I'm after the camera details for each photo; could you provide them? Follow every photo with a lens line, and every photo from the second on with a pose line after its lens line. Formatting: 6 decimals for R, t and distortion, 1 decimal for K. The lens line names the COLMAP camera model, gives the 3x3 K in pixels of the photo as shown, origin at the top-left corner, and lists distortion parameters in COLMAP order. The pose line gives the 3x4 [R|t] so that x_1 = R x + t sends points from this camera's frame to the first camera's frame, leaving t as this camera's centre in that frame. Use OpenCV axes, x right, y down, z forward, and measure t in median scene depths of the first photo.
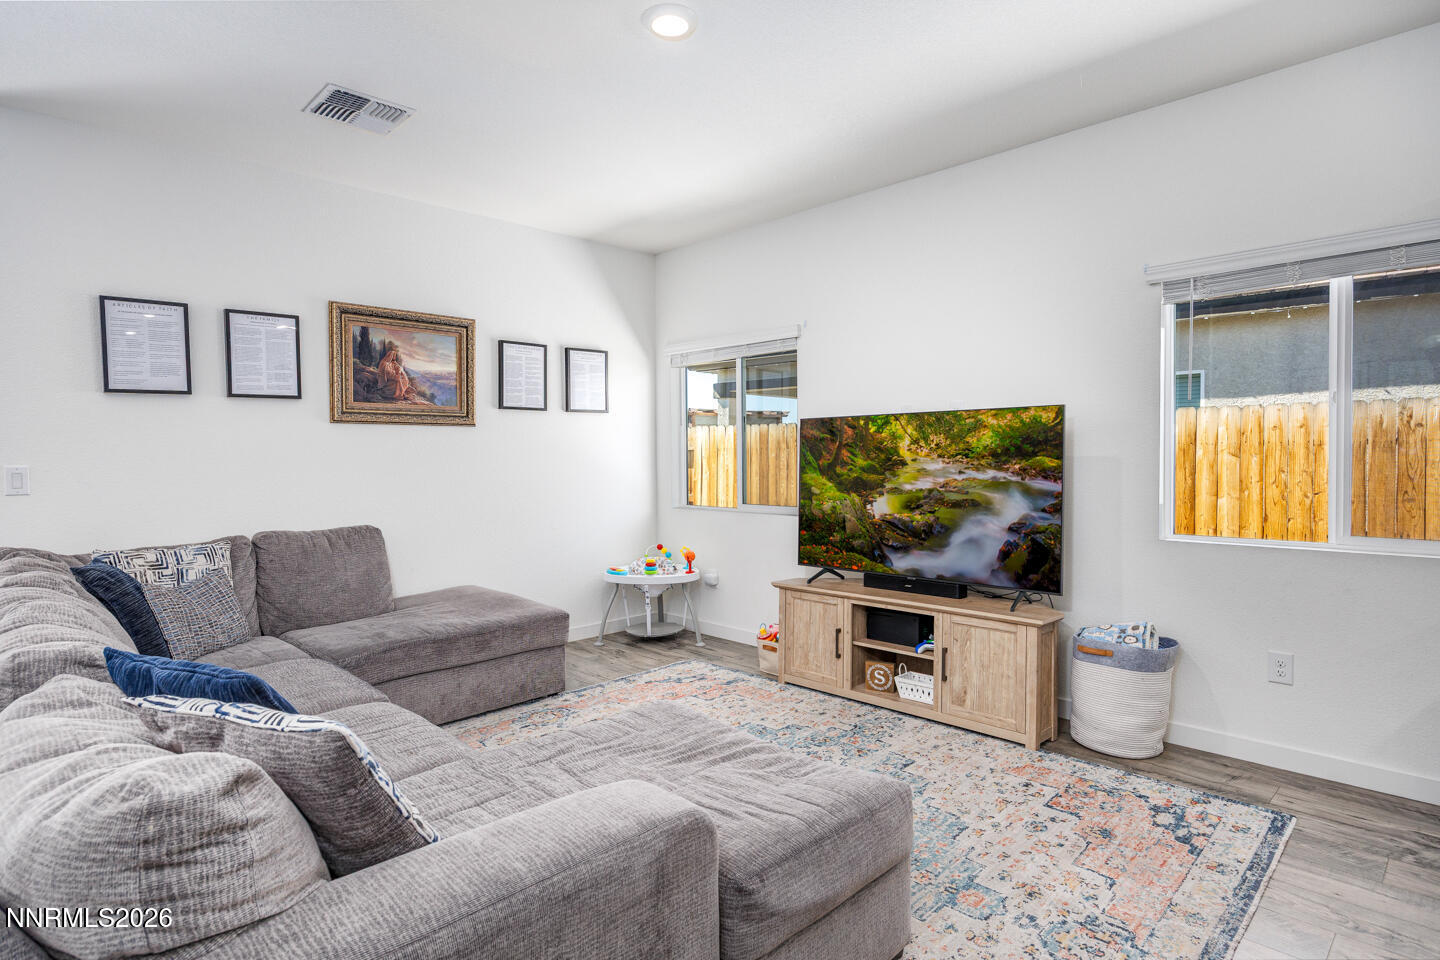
lens RADIAL K [[760.7, 0, 743.1], [0, 760.7, 454.1], [0, 0, 1]] dist [-0.002296, -0.000610]
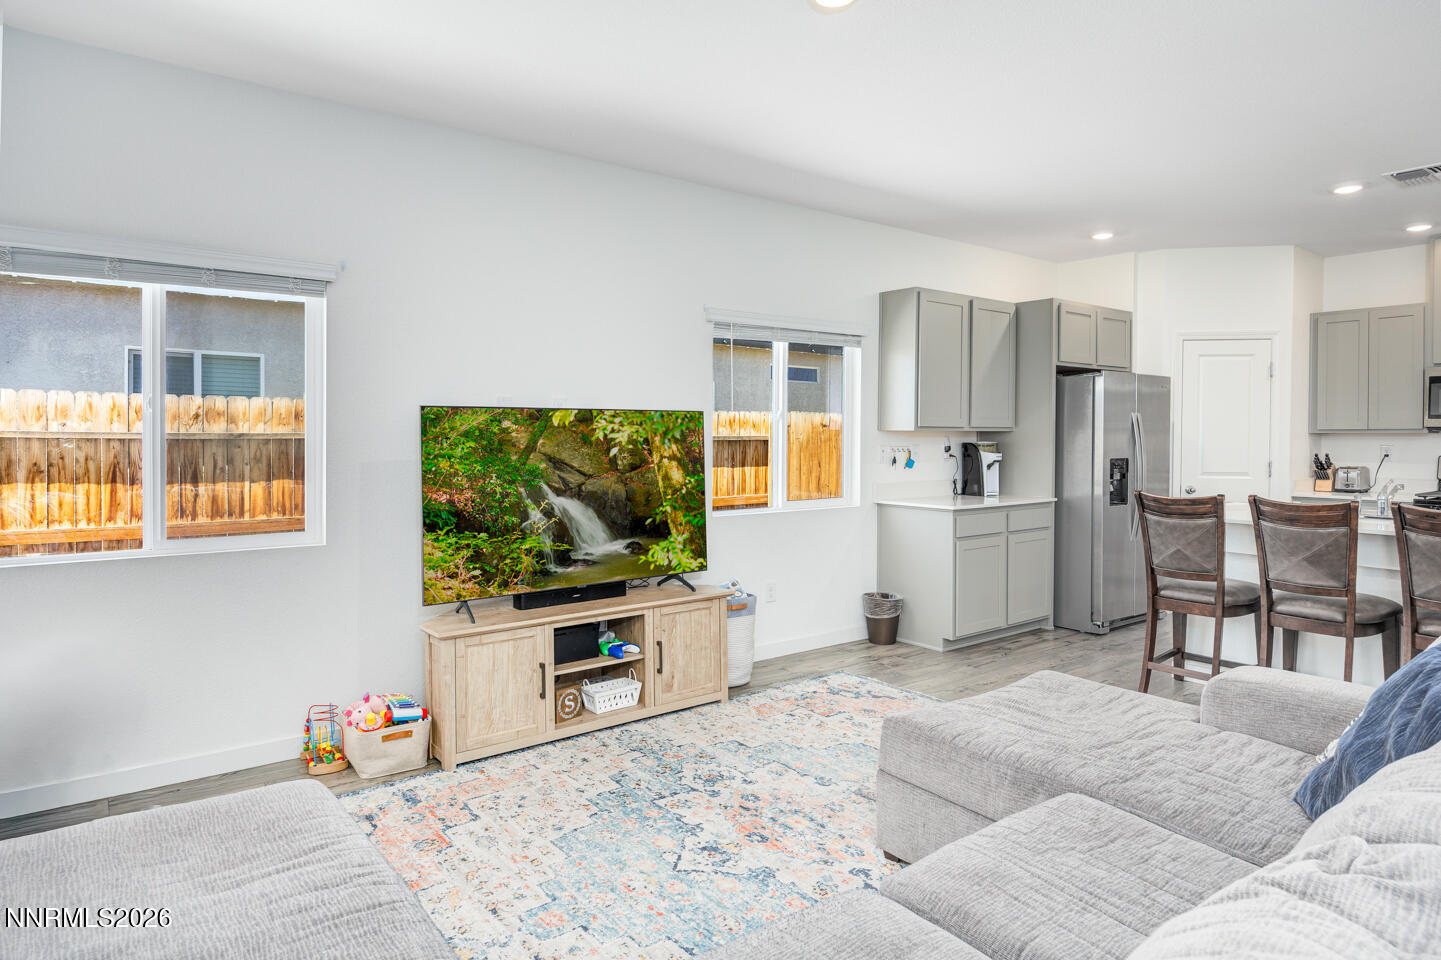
lens RADIAL K [[840.9, 0, 703.7], [0, 840.9, 434.0], [0, 0, 1]] dist [-0.004163, -0.001852]
pose [[0.150302, 0.008020, 0.988608, -0.913283], [-0.004640, 0.999962, -0.007407, -0.018871], [-0.988629, -0.003474, 0.150334, 0.825426]]
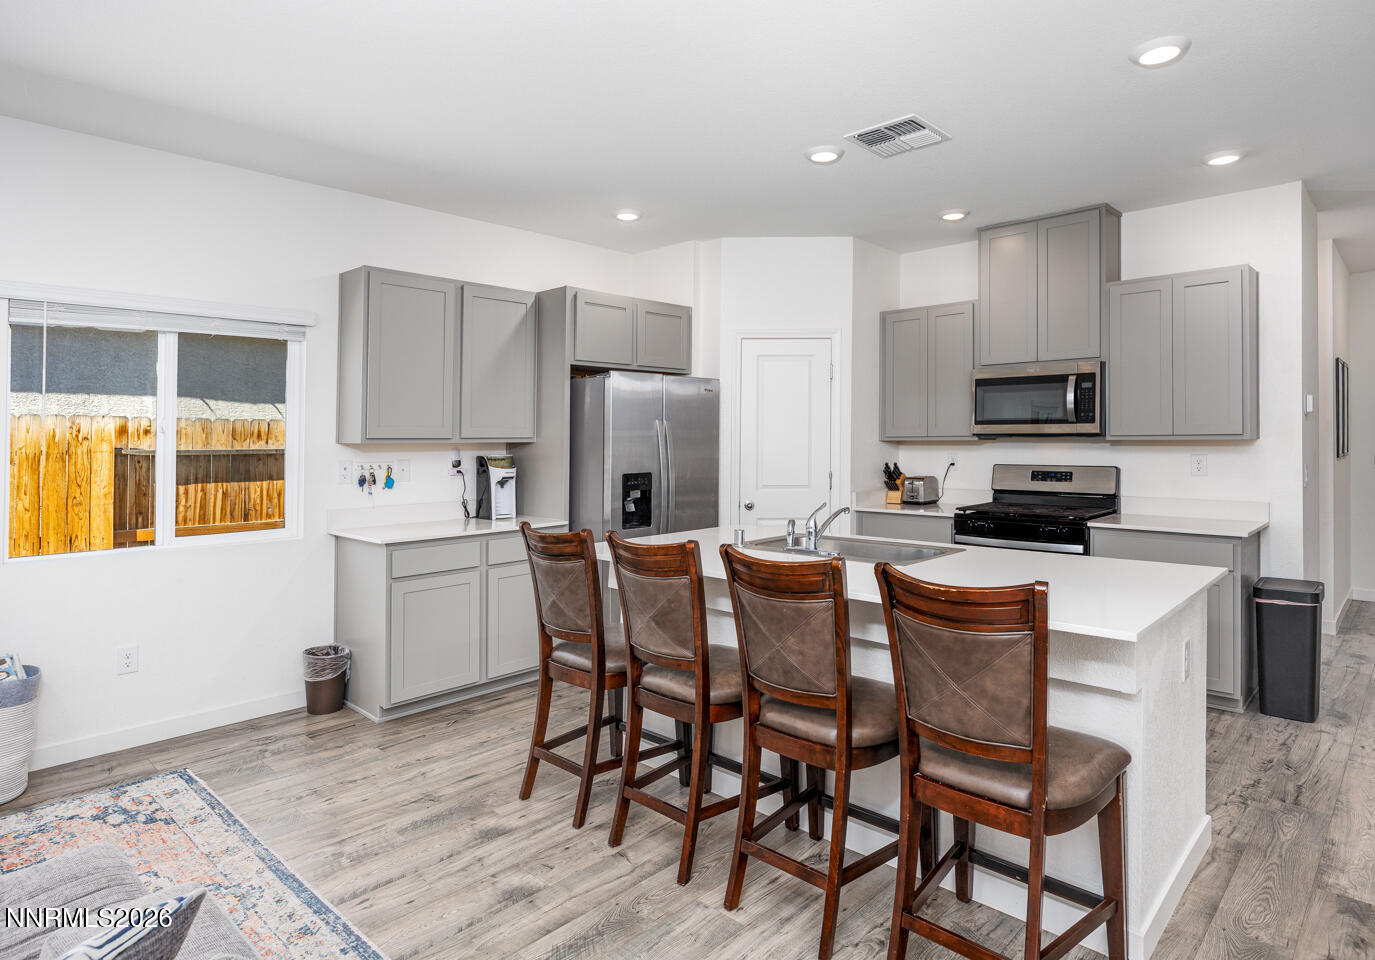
lens RADIAL K [[792.8, 0, 680.9], [0, 792.8, 431.0], [0, 0, 1]] dist [-0.007222, -0.001876]
pose [[-0.017028, 0.016576, 0.999718, -0.465209], [0.005425, 0.999849, -0.016486, -0.036814], [-0.999840, 0.005143, -0.017115, 0.172570]]
